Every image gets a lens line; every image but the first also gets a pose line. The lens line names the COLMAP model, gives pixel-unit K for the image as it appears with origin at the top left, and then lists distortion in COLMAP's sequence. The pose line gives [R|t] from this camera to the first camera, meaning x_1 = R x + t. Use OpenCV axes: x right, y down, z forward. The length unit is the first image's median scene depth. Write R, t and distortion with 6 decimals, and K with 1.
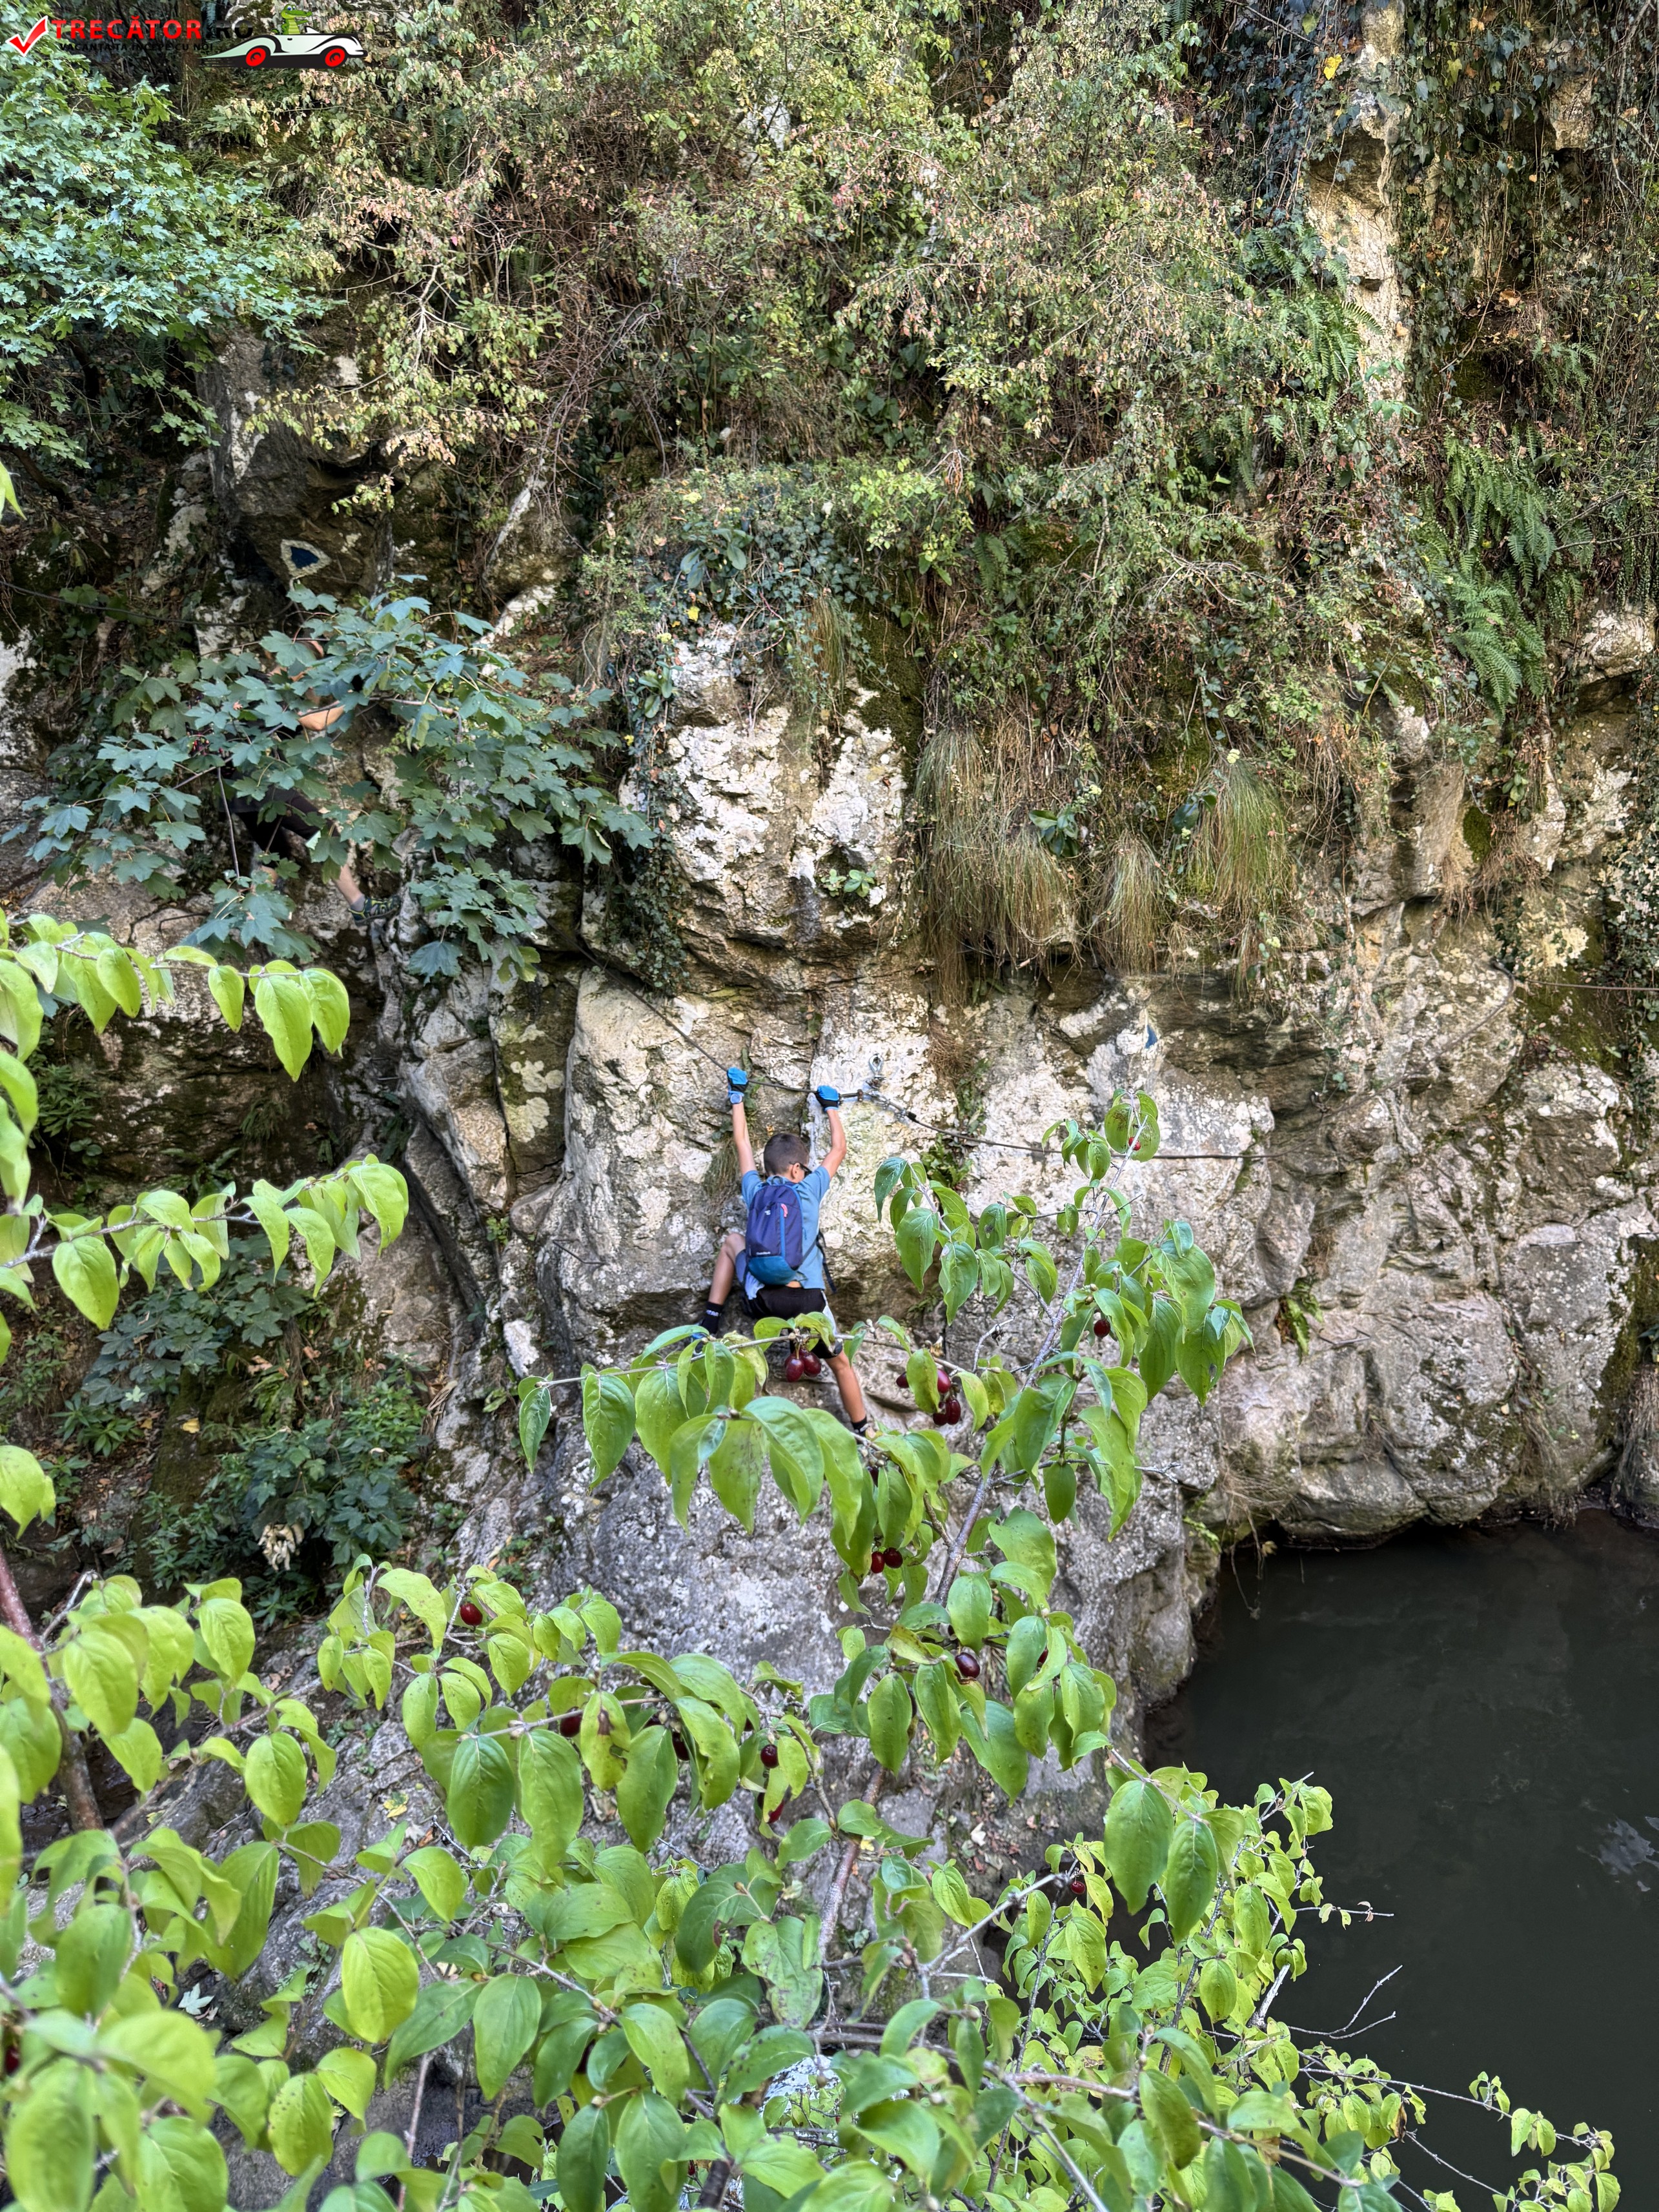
lens RADIAL K [[1530.5, 0, 829.5], [0, 1530.5, 1106.0], [0, 0, 1]] dist [0.170590, -0.329088]
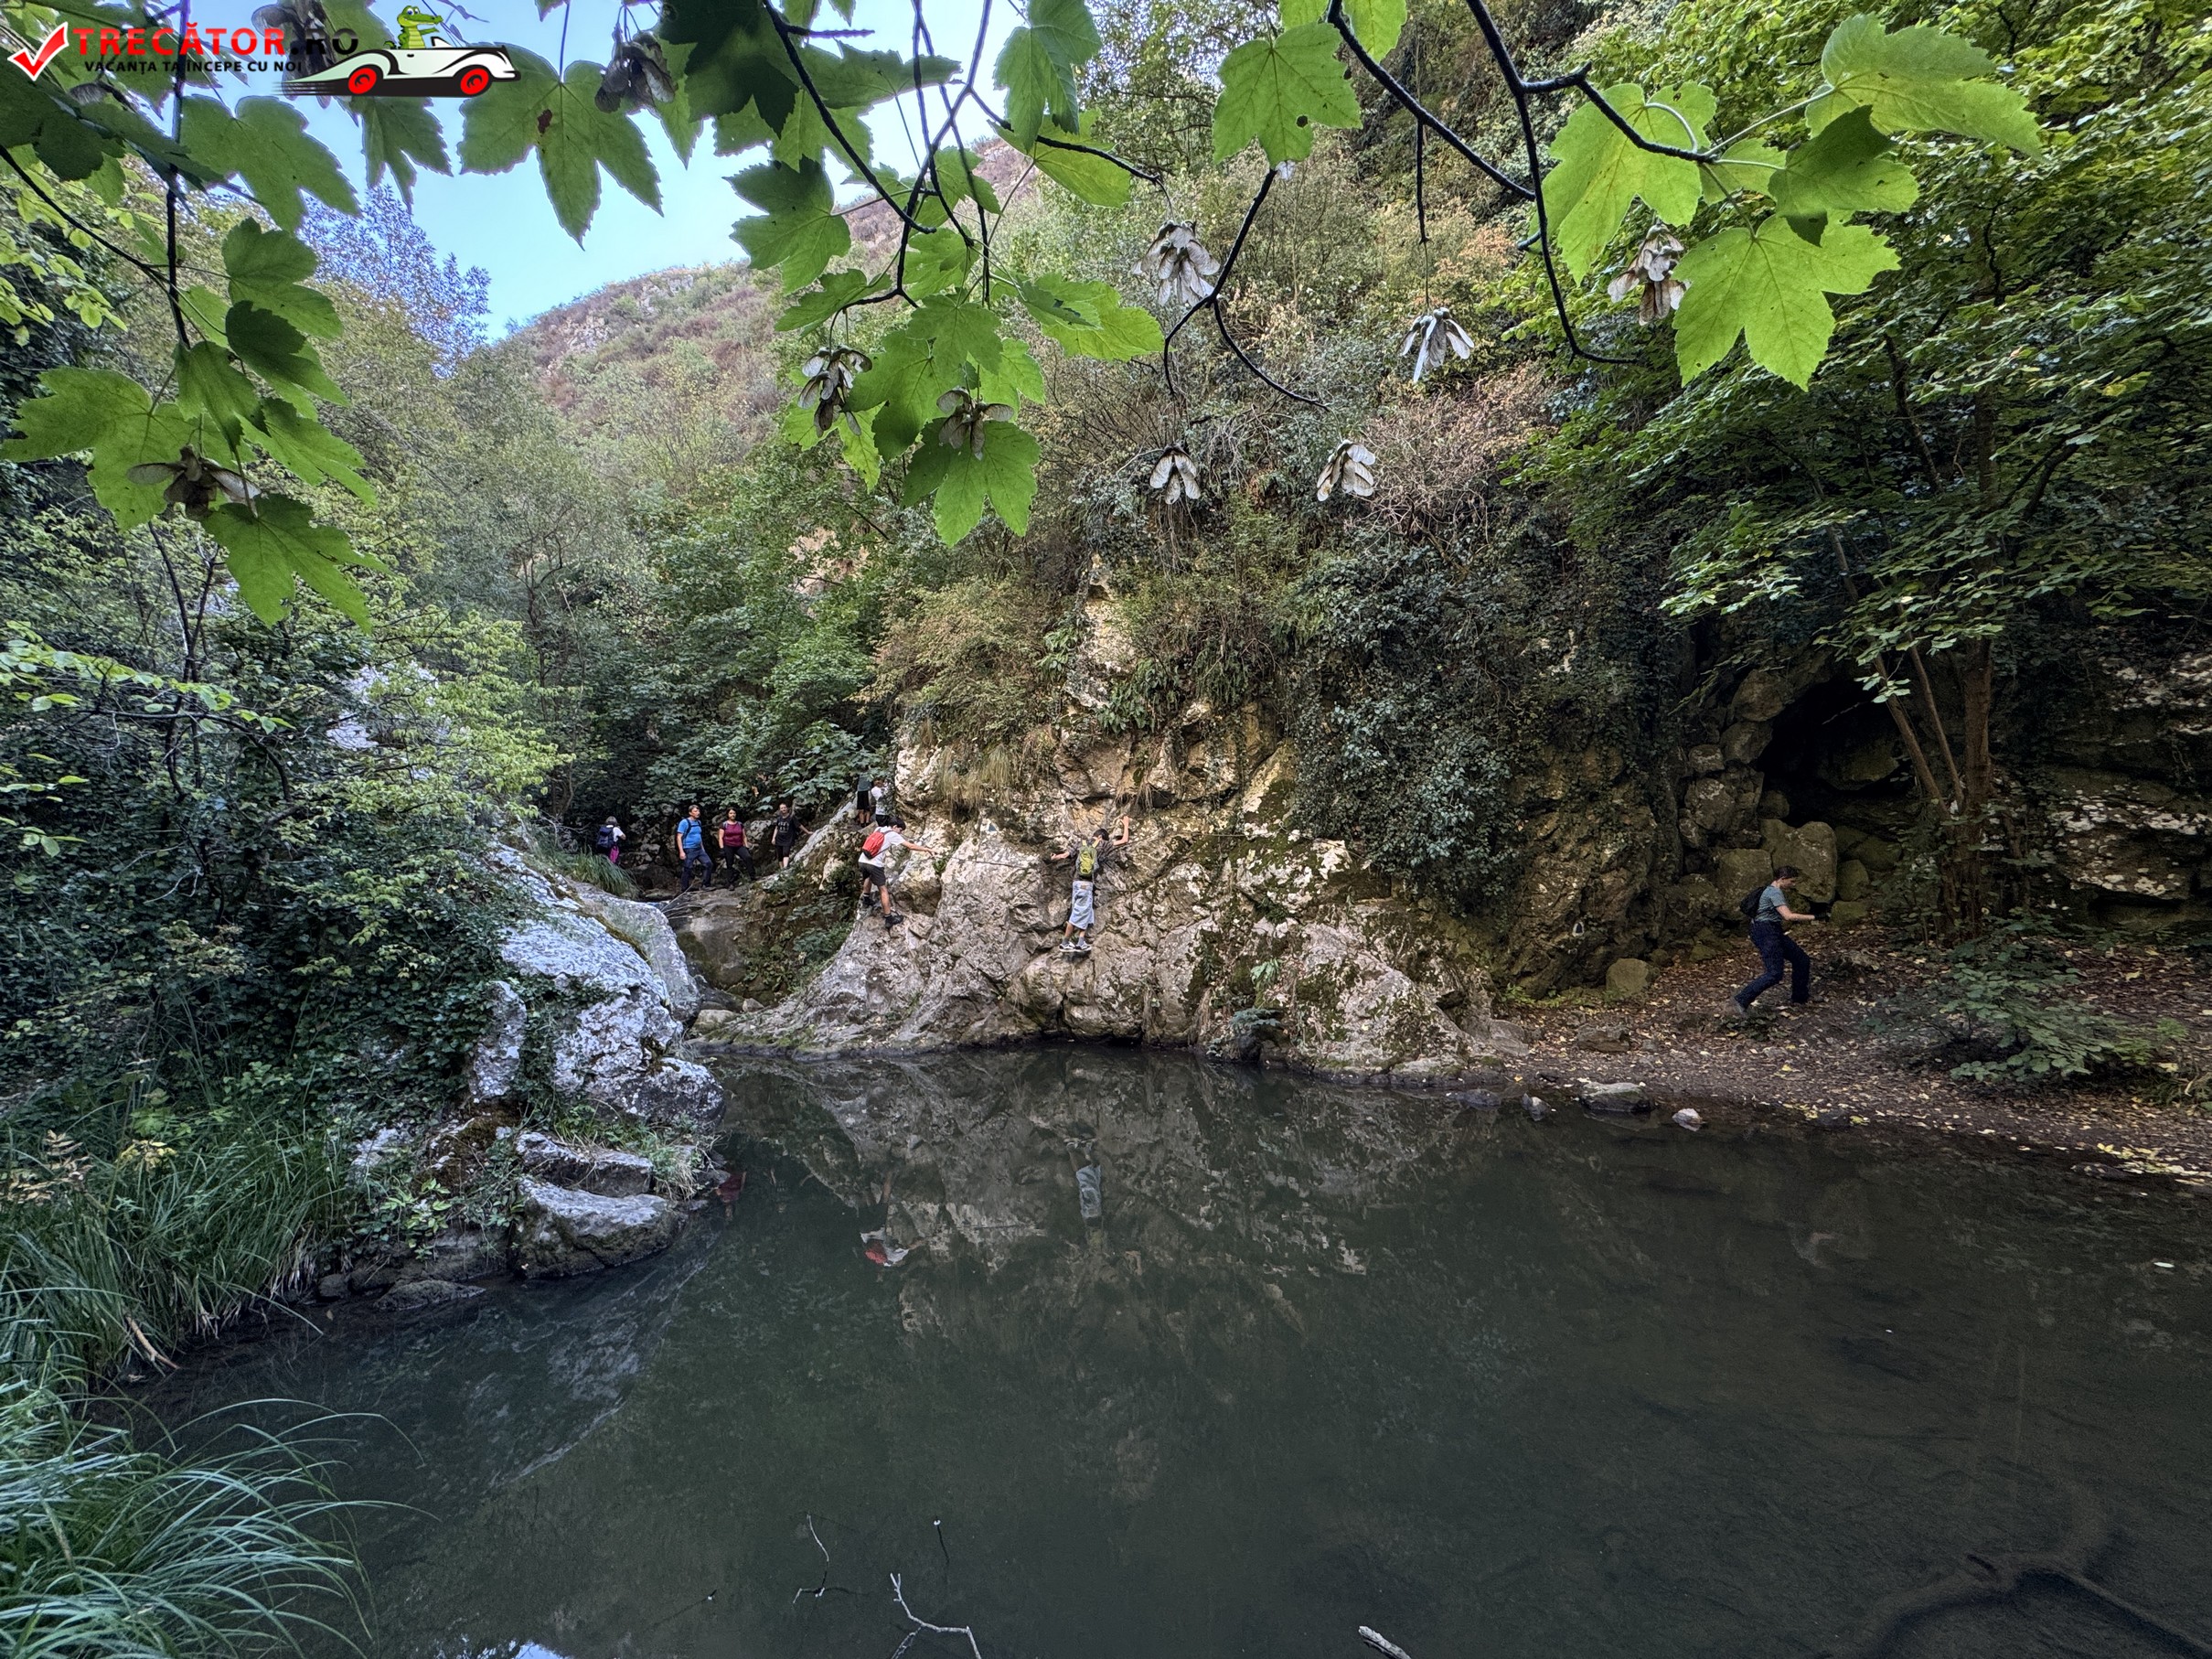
lens RADIAL K [[874.8, 0, 1100.8], [0, 874.8, 824.9], [0, 0, 1]] dist [0.009388, -0.015396]
pose [[0.733290, -0.063001, -0.676991, 1.368107], [-0.206877, 0.927814, -0.310423, 0.400041], [0.647679, 0.367684, 0.667323, -0.087395]]
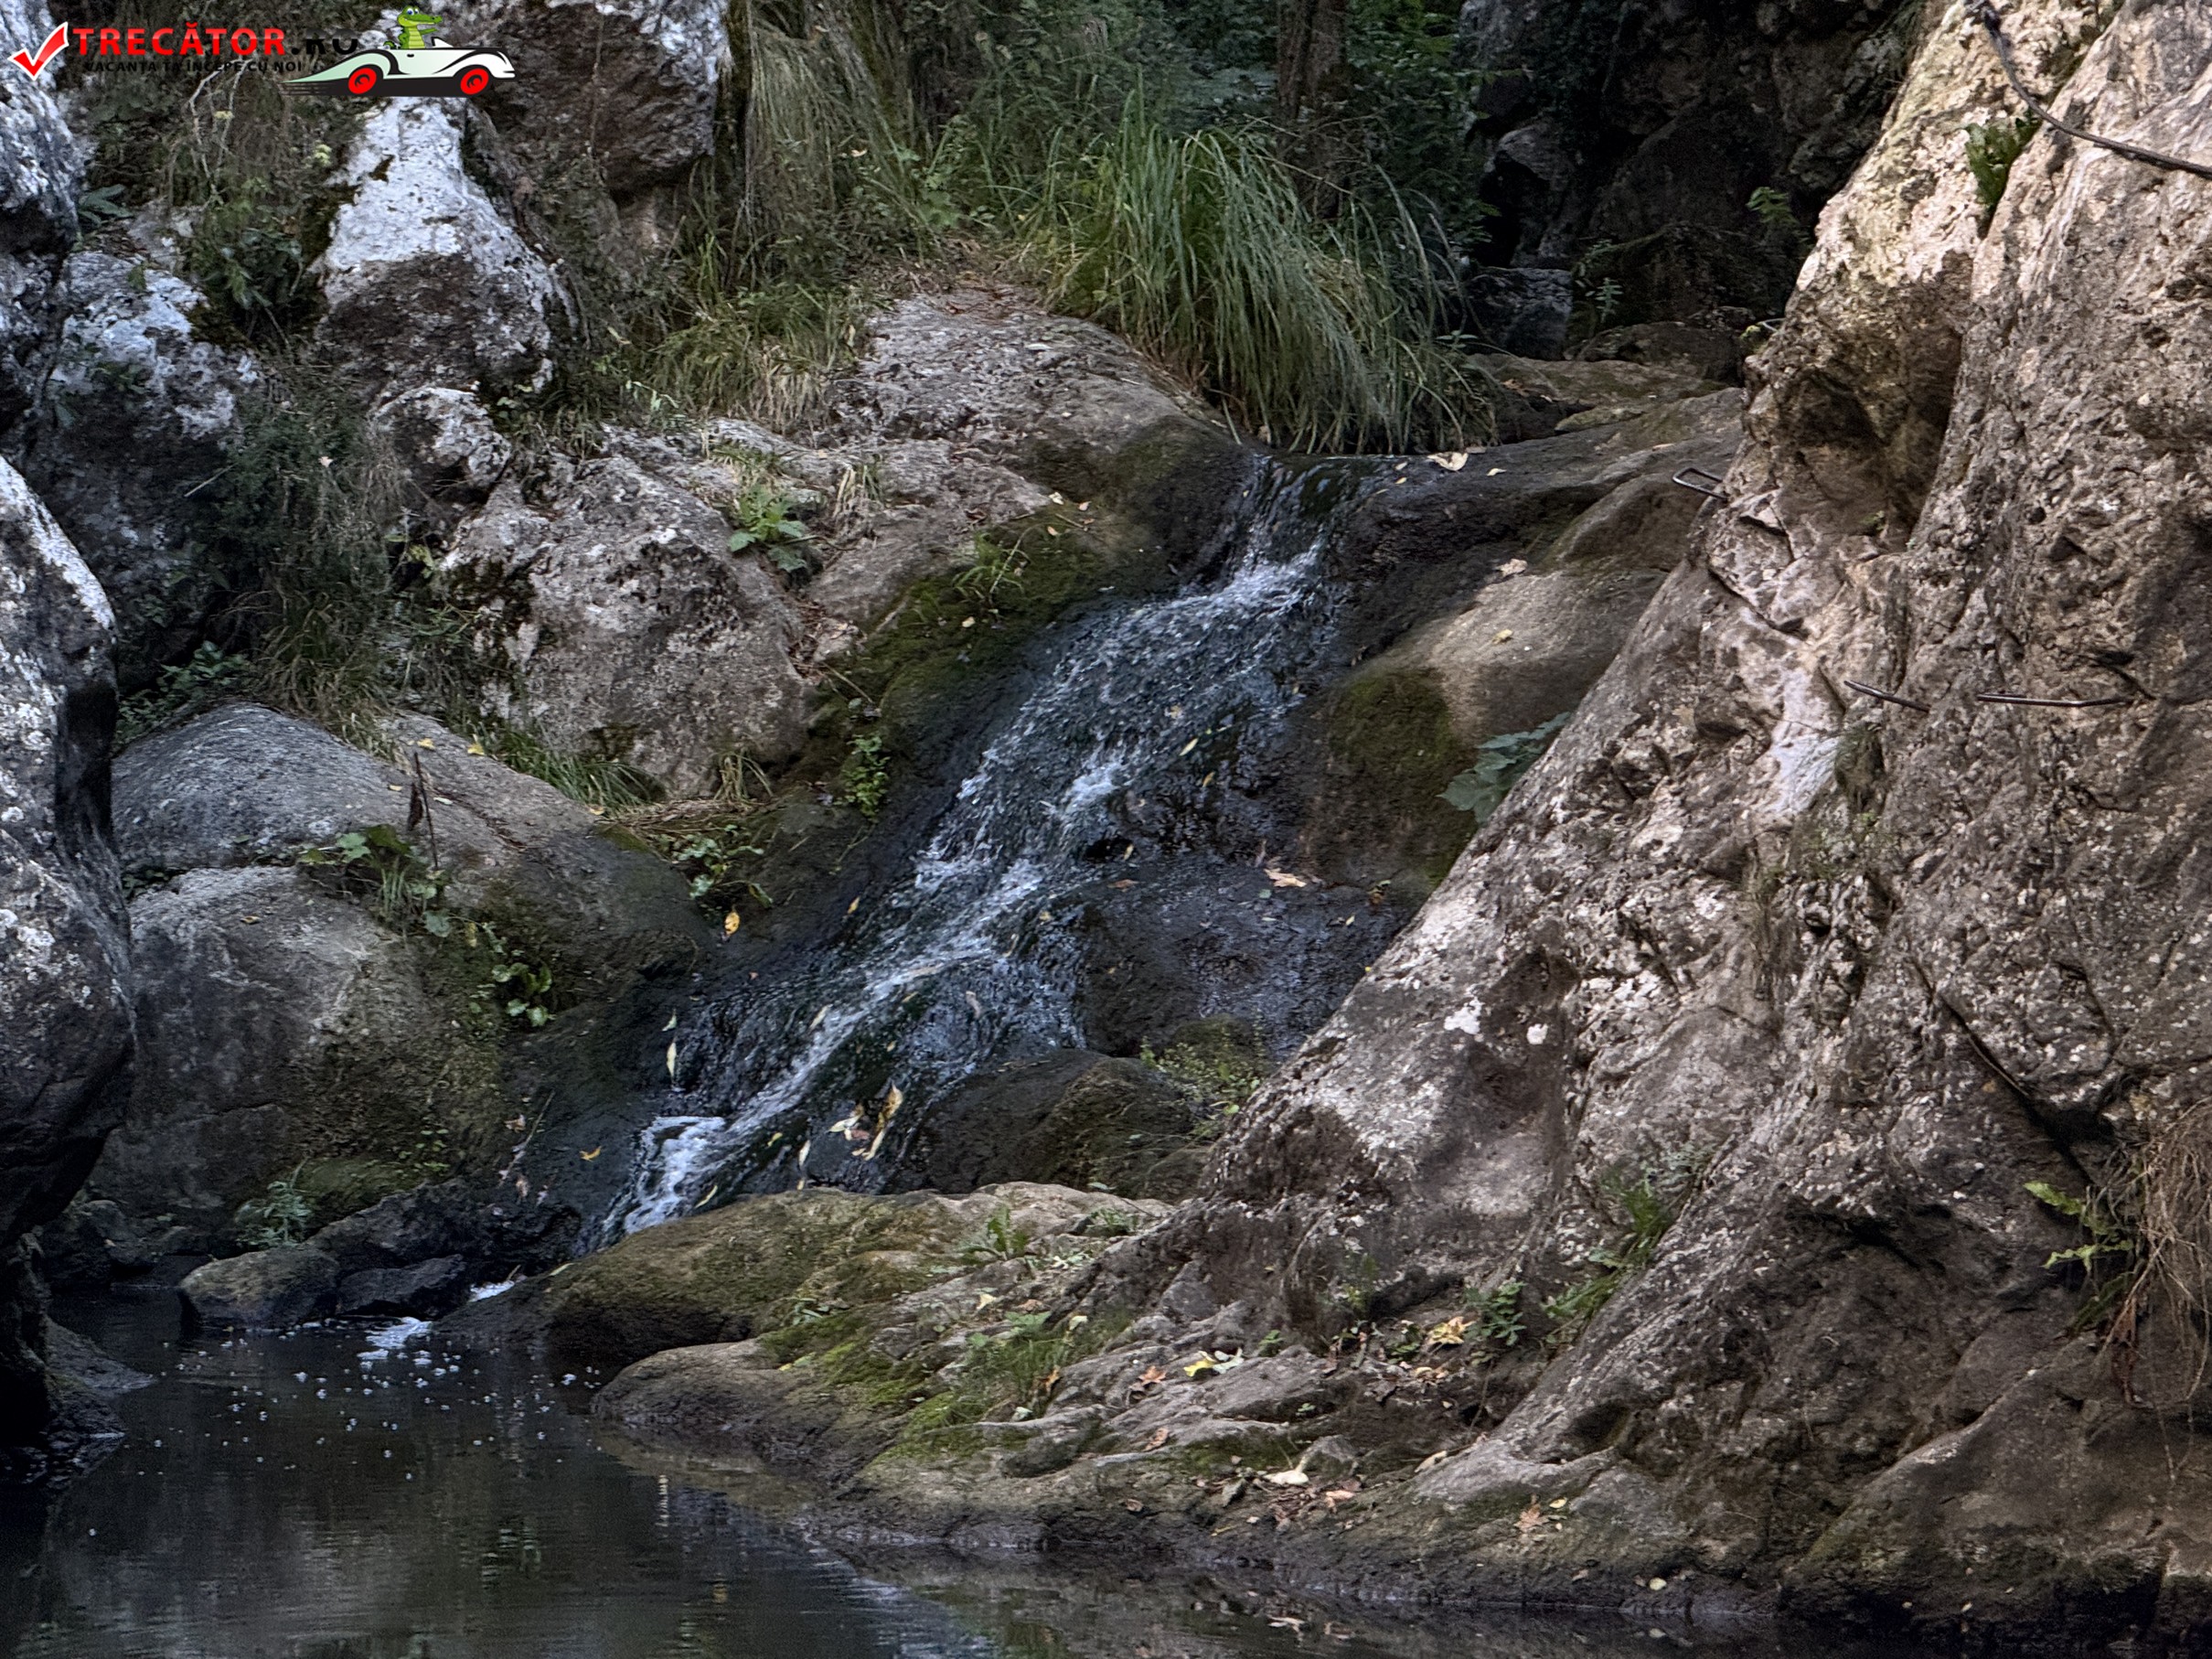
lens RADIAL K [[7771.8, 0, 1106.0], [0, 7771.8, 829.5], [0, 0, 1]] dist [0.126133, 2.220459]
pose [[-0.057476, 0.039168, -0.997578, 1.796516], [-0.340727, 0.938464, 0.056478, 0.142847], [0.938404, 0.343148, -0.040593, 0.752099]]
